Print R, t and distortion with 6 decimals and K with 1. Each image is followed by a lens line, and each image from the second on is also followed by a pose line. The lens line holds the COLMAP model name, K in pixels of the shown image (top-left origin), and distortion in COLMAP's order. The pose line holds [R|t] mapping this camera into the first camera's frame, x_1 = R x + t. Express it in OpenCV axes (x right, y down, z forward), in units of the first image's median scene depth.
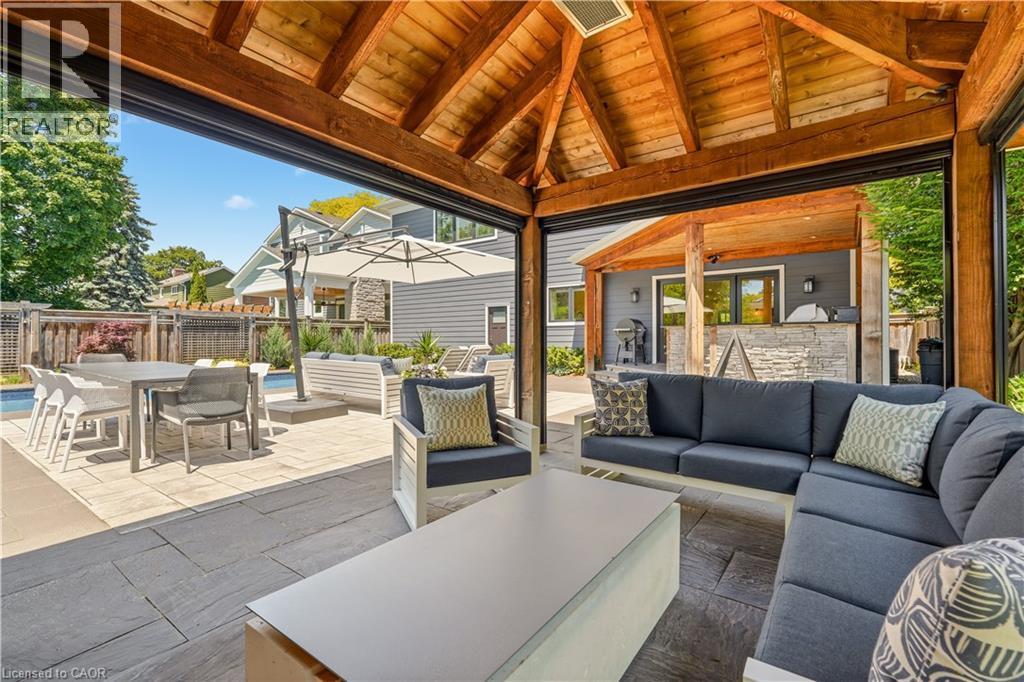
lens RADIAL K [[459.0, 0, 509.9], [0, 459.0, 338.6], [0, 0, 1]] dist [-0.003055, 0.000043]
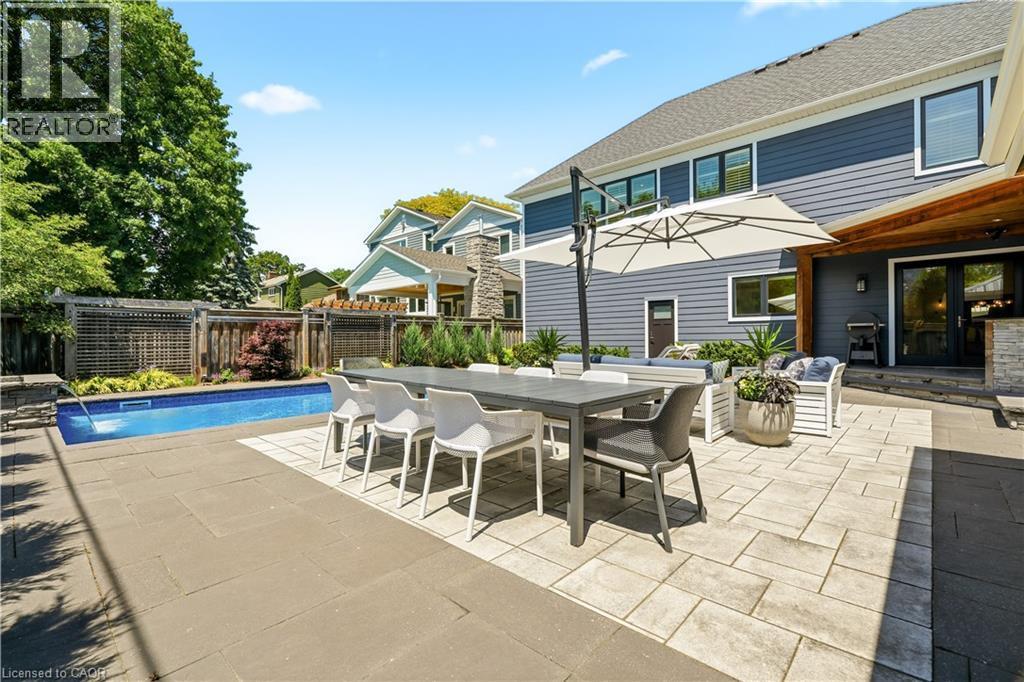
lens RADIAL K [[459.0, 0, 513.1], [0, 459.0, 339.3], [0, 0, 1]] dist [-0.003055, 0.000043]
pose [[0.993300, -0.004771, -0.115464, -0.207258], [0.005290, 0.999977, 0.004195, 0.000005], [0.115441, -0.004778, 0.993303, 0.087379]]
